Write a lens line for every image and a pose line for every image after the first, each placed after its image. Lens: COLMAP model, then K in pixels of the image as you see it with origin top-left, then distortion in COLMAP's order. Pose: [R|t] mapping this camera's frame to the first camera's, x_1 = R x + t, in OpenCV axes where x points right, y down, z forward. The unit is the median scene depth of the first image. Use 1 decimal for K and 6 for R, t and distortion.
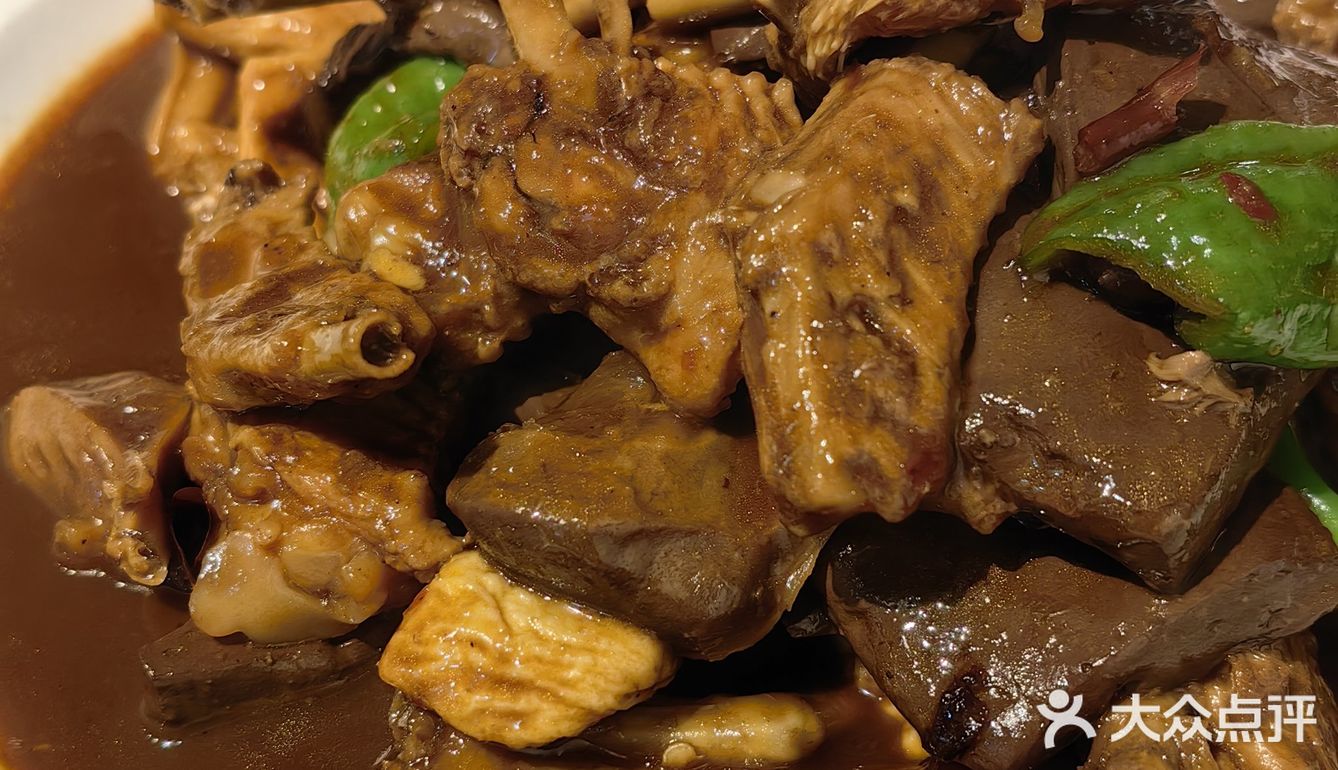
lens RADIAL K [[1794.3, 0, 669.0], [0, 1794.3, 385.0], [0, 0, 1]] dist [0.197181, -0.801824]
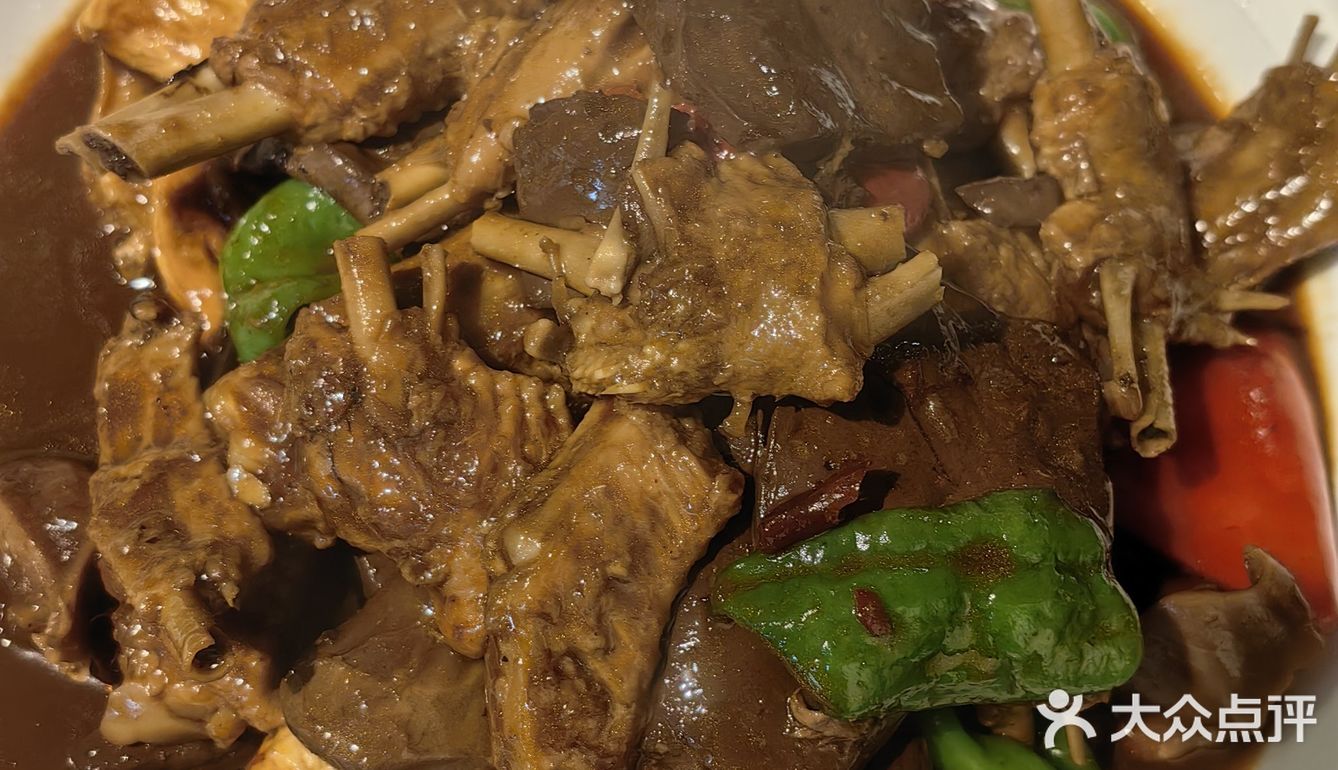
lens RADIAL K [[1794.3, 0, 669.0], [0, 1794.3, 385.0], [0, 0, 1]] dist [0.197181, -0.801824]
pose [[0.995666, 0.083151, -0.041651, 0.203532], [-0.057346, 0.901520, 0.428921, -0.746762], [0.073214, -0.424674, 0.902381, -0.094639]]
